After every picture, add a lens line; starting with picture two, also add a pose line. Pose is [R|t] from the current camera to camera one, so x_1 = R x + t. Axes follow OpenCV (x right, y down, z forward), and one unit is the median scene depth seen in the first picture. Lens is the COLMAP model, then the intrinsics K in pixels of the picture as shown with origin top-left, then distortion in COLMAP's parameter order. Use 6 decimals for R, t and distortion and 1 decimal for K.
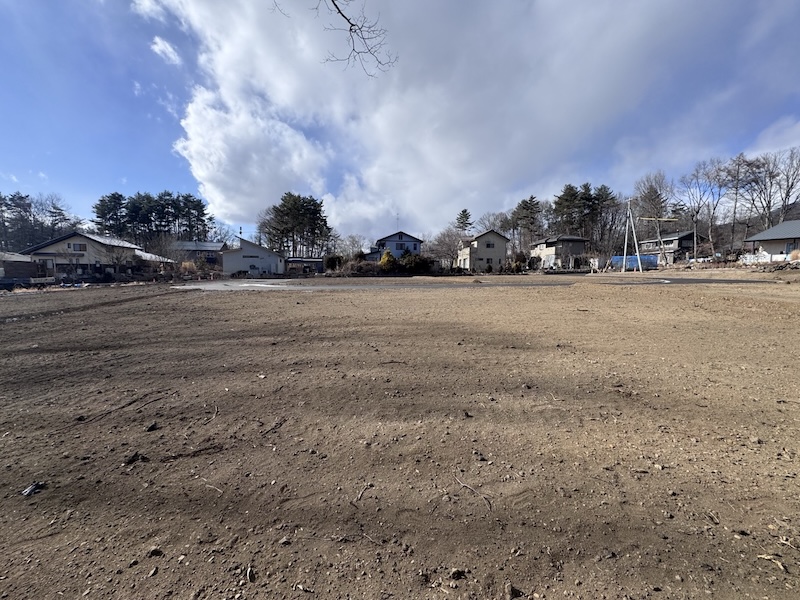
lens RADIAL K [[313.3, 0, 396.6], [0, 313.3, 303.7], [0, 0, 1]] dist [0.001160, -0.000332]
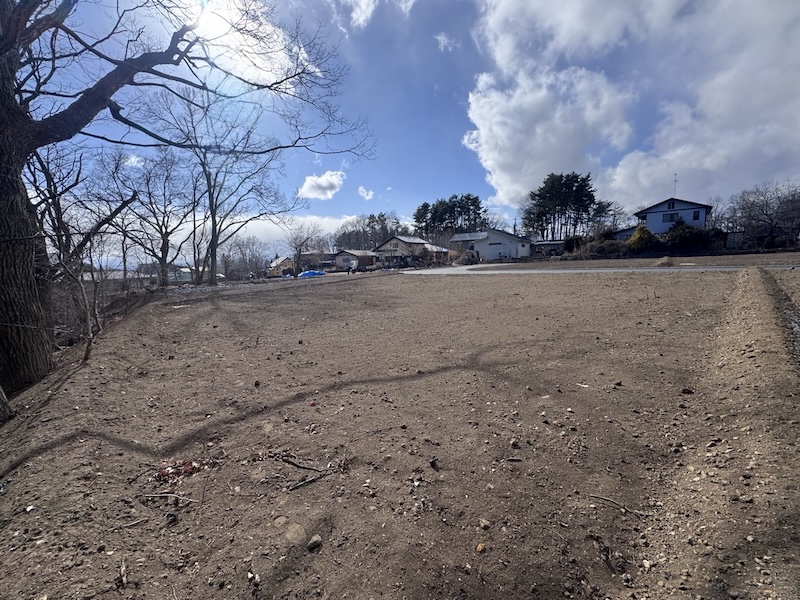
lens RADIAL K [[313.3, 0, 400.2], [0, 313.3, 297.7], [0, 0, 1]] dist [0.001160, -0.000332]
pose [[0.659918, 0.063873, -0.748618, 0.139254], [-0.035432, 0.997917, 0.053909, -0.002320], [0.750502, -0.009051, 0.660806, -0.015776]]
